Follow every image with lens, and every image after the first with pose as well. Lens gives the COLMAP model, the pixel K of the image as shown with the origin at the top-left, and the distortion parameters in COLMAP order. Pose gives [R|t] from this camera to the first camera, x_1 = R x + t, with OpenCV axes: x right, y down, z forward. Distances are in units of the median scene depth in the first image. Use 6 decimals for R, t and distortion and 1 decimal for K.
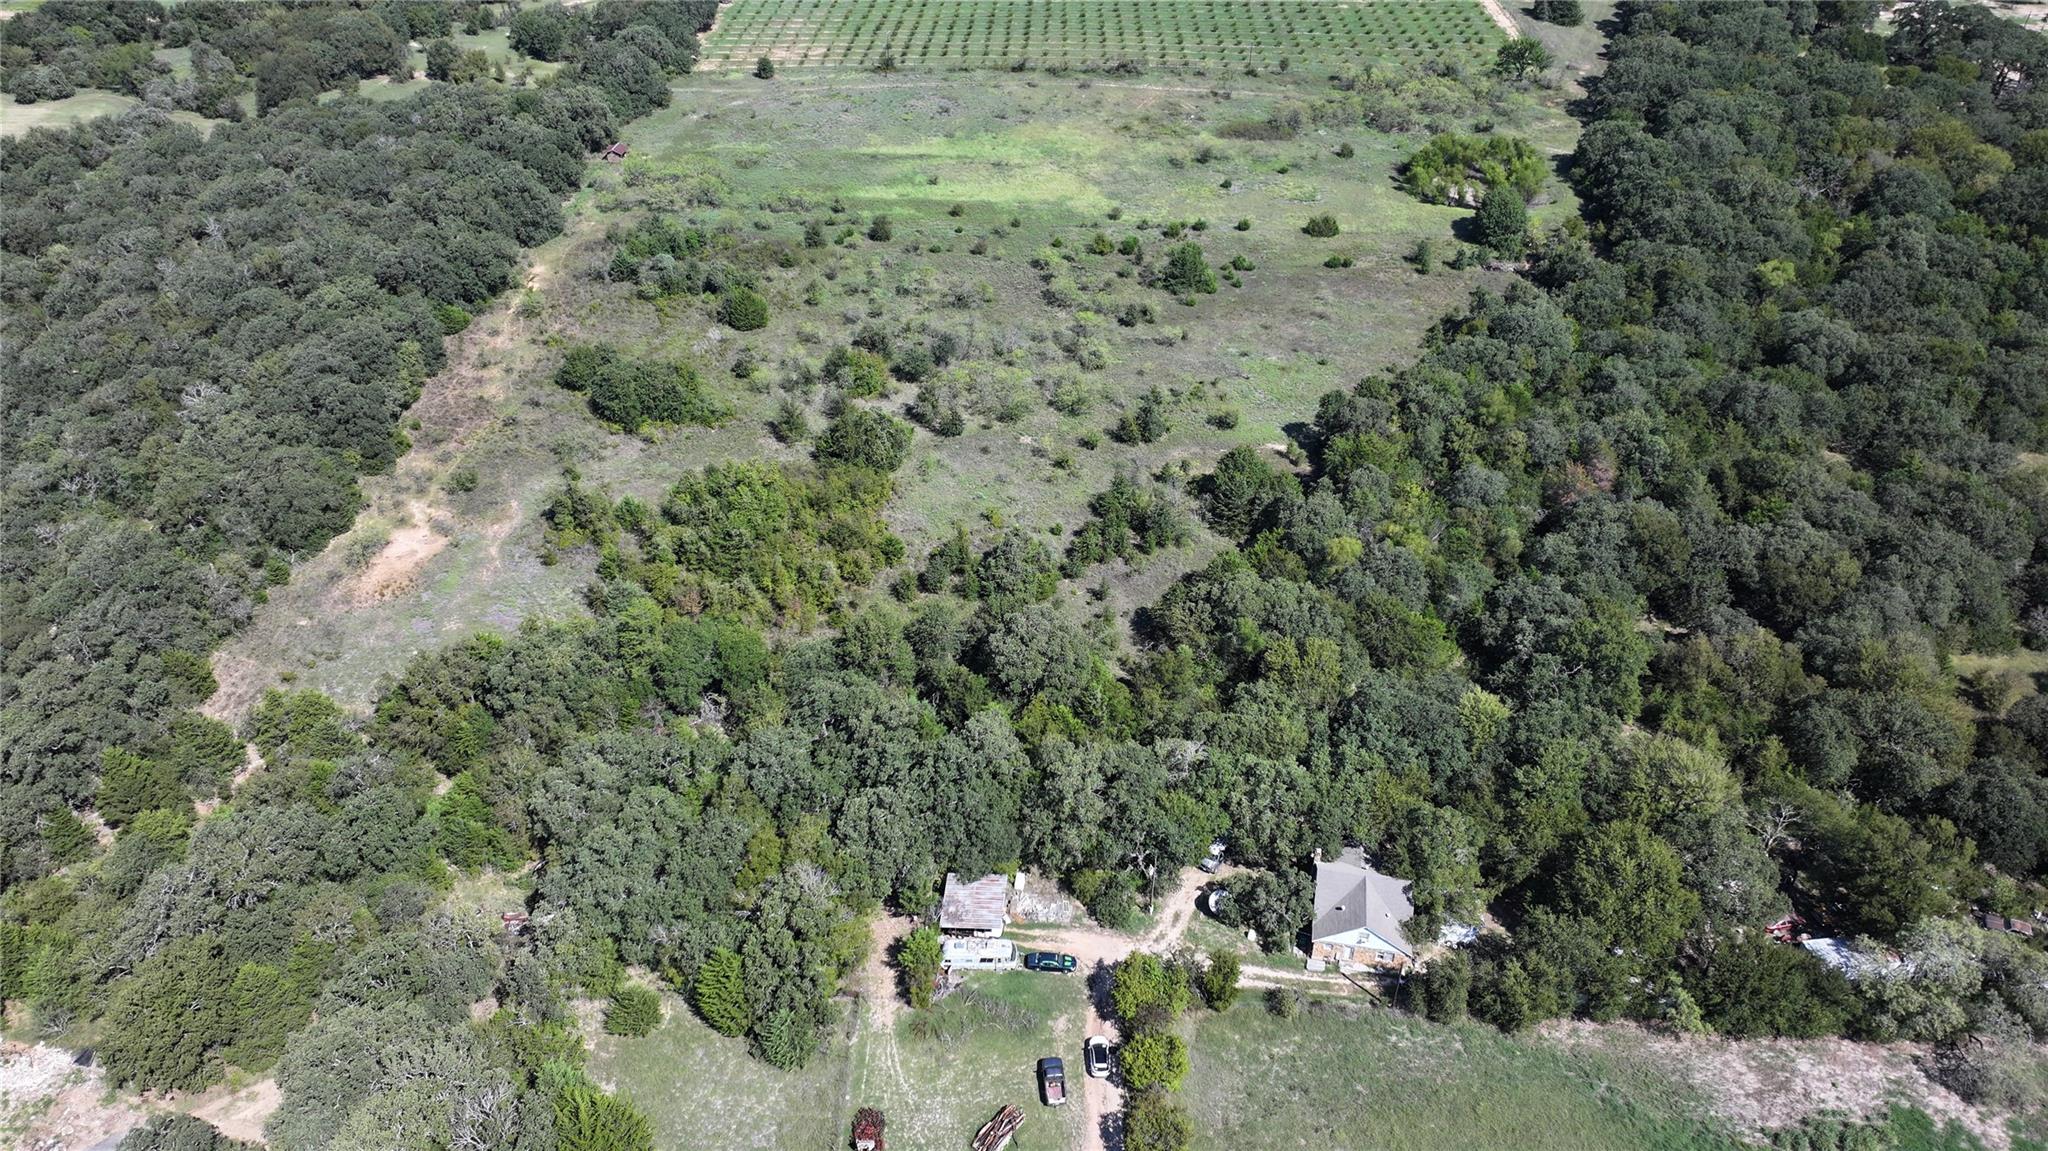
lens RADIAL K [[1433.5, 0, 1033.5], [0, 1433.5, 577.2], [0, 0, 1]] dist [0.004451, 0.009855]
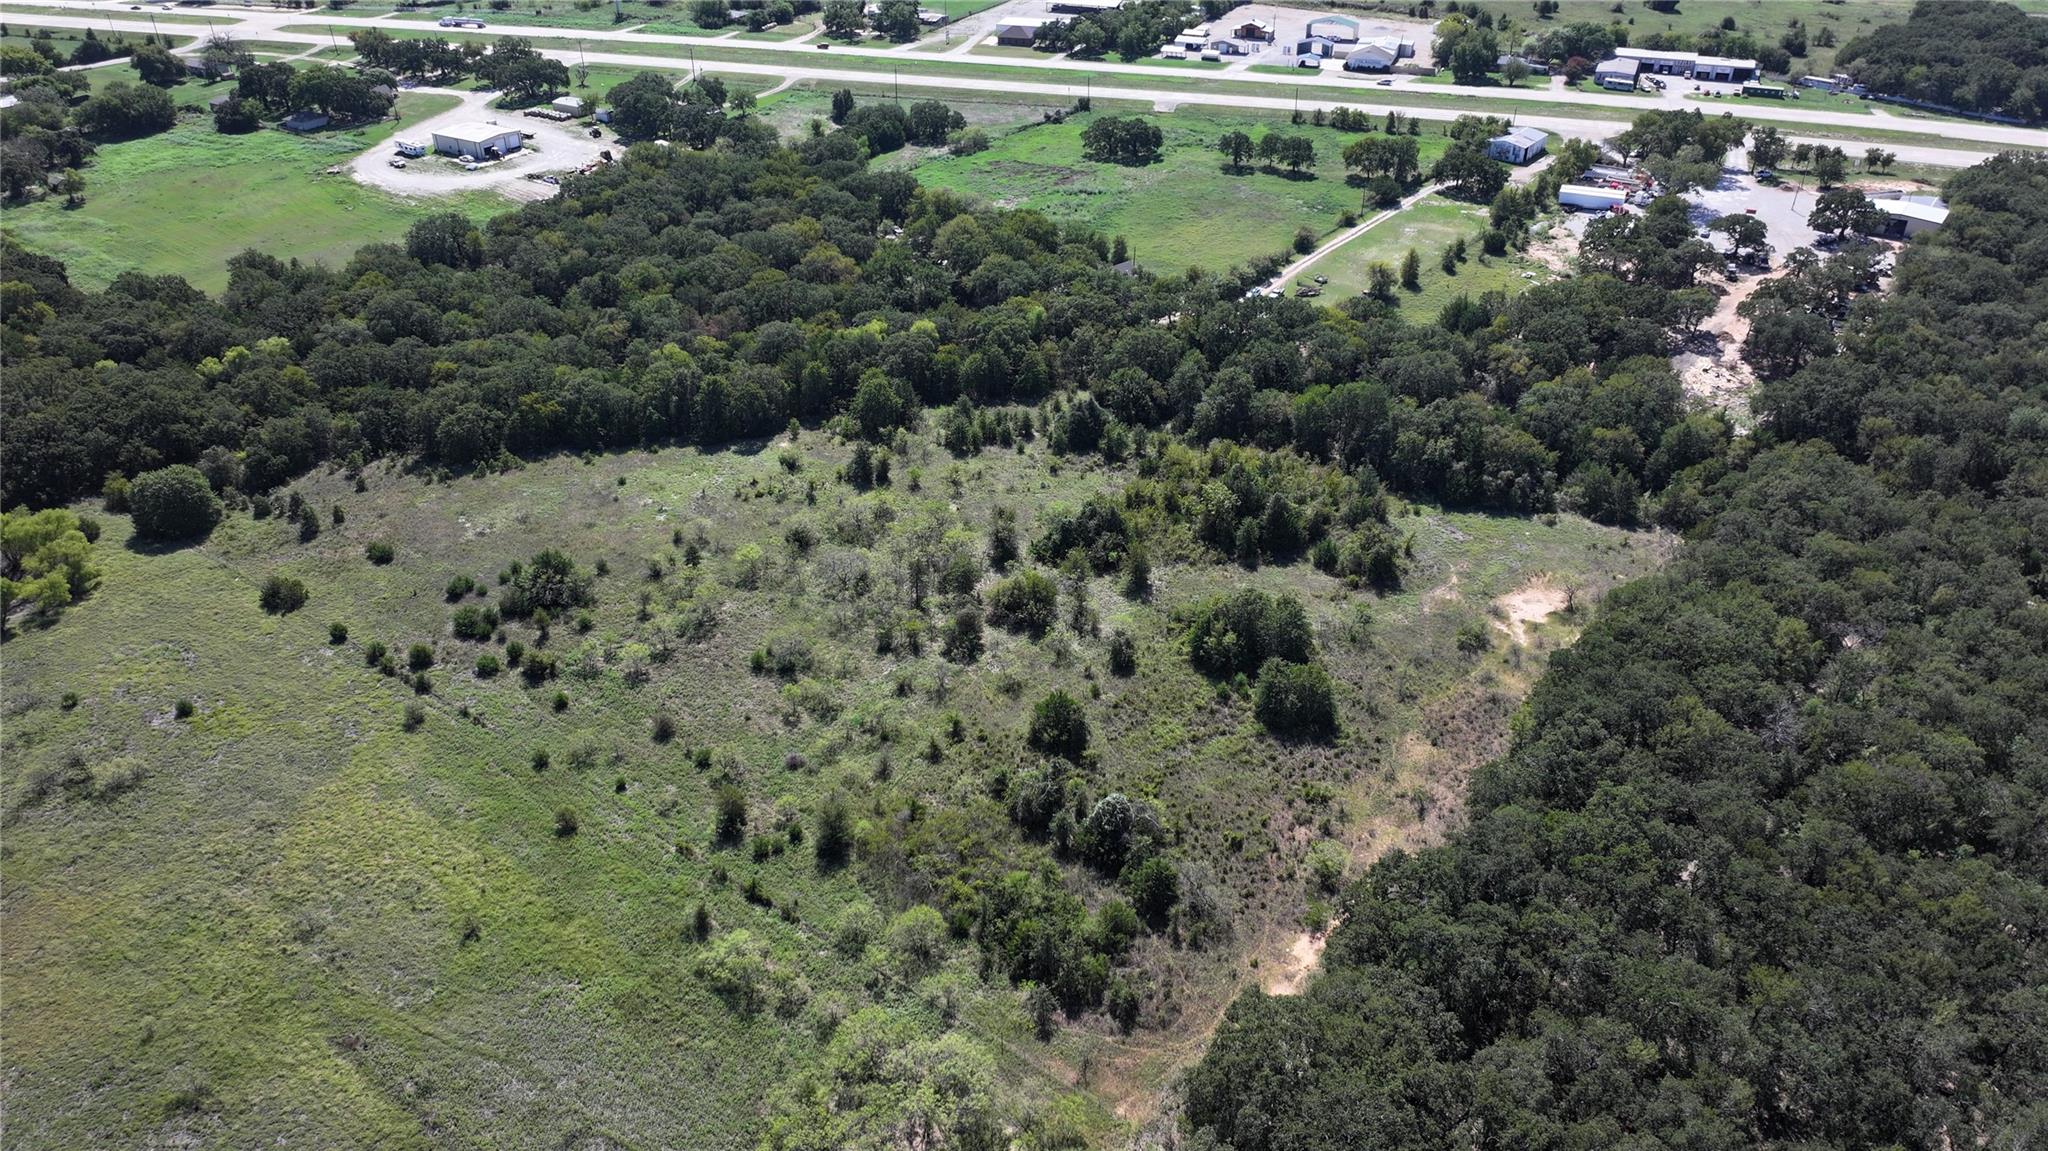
lens RADIAL K [[1433.5, 0, 1033.5], [0, 1433.5, 577.2], [0, 0, 1]] dist [0.004451, 0.009855]
pose [[-0.803086, -0.320224, 0.502503, -0.588174], [0.344291, 0.438925, 0.829945, -0.911195], [-0.486329, 0.839525, -0.242244, 1.250473]]
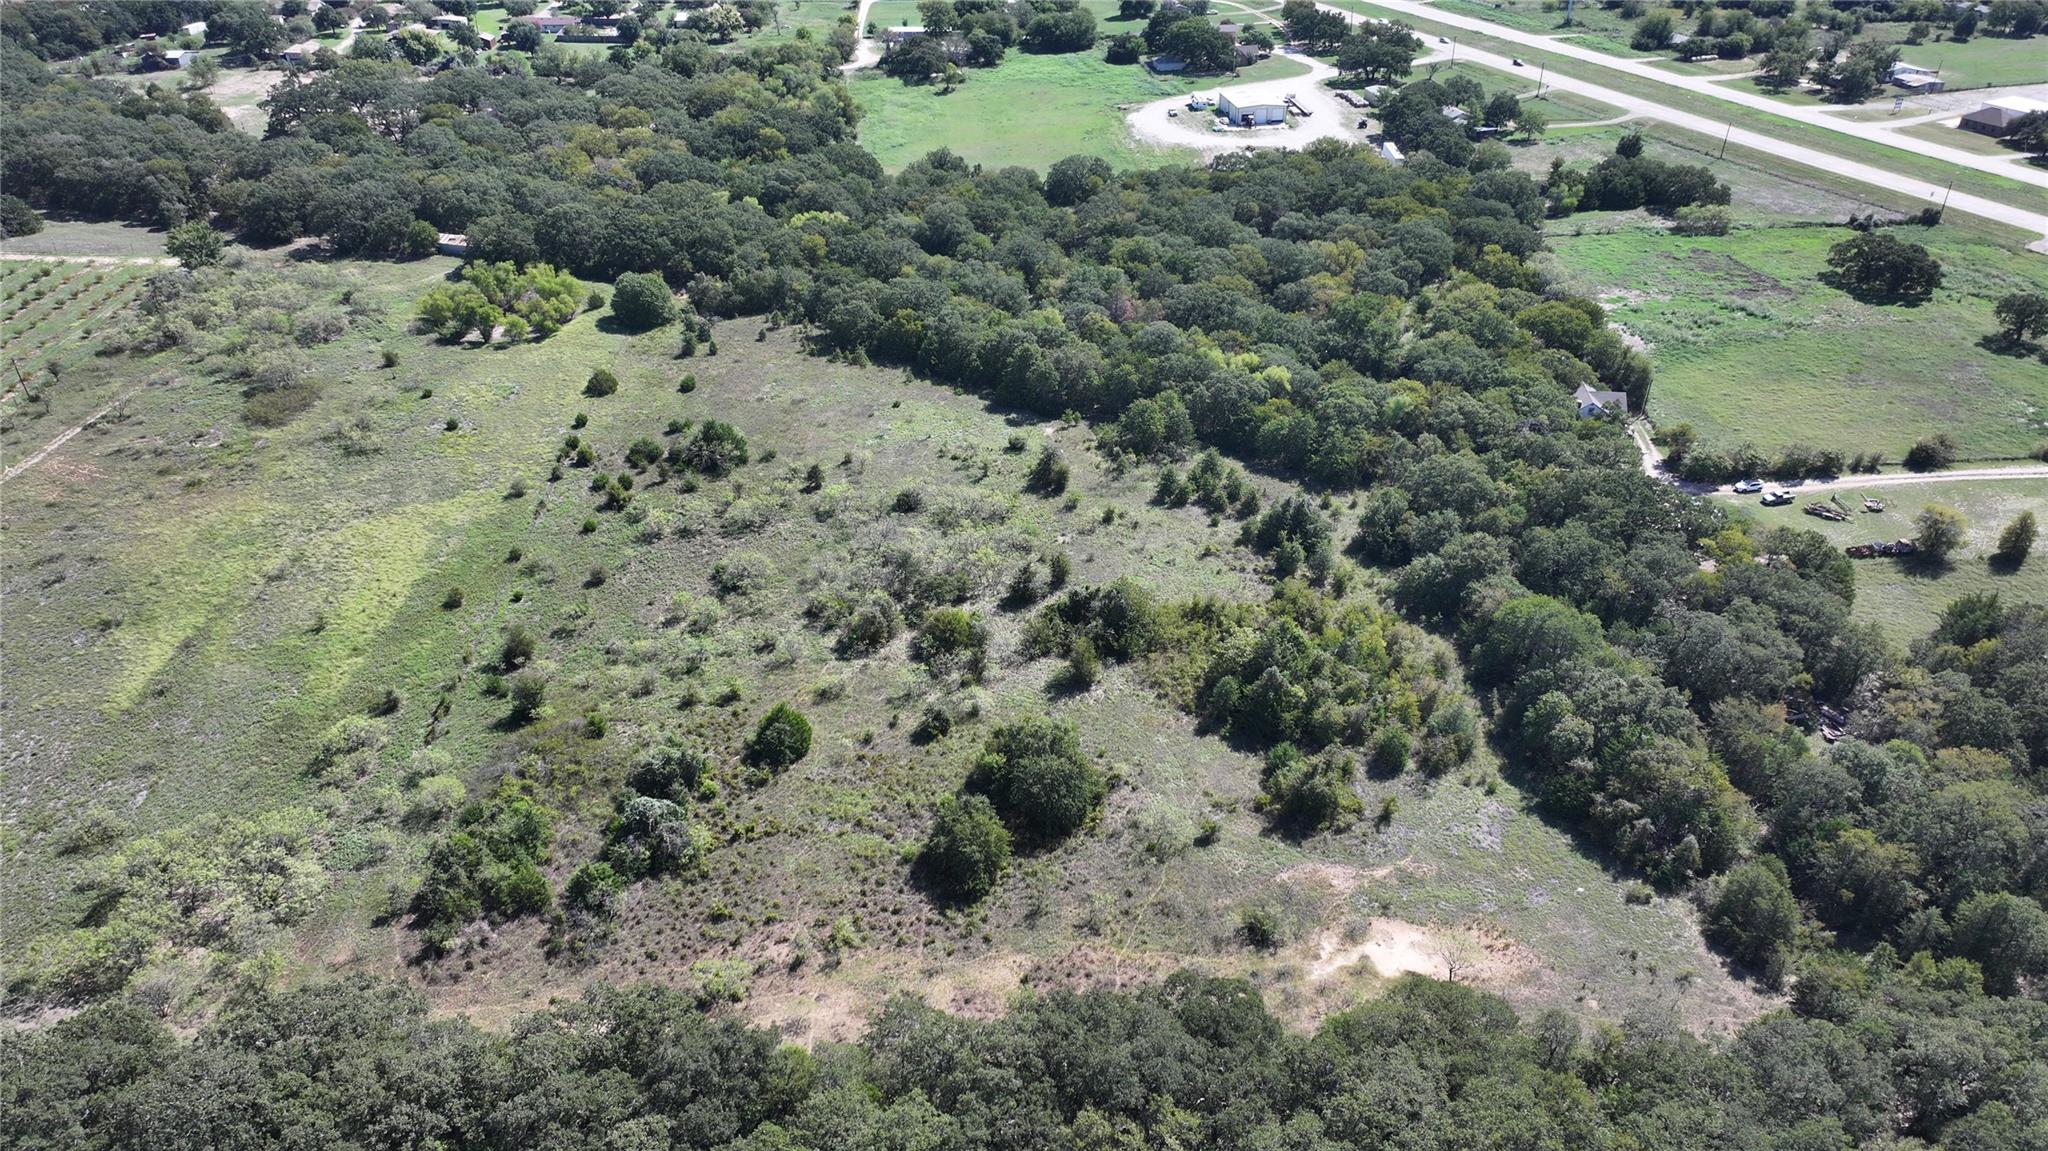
lens RADIAL K [[1433.5, 0, 1033.5], [0, 1433.5, 577.2], [0, 0, 1]] dist [0.004451, 0.009855]
pose [[-0.068694, -0.535472, 0.841755, -0.840894], [0.585675, 0.661404, 0.468540, -0.547498], [-0.807630, 0.525180, 0.268178, 0.754116]]
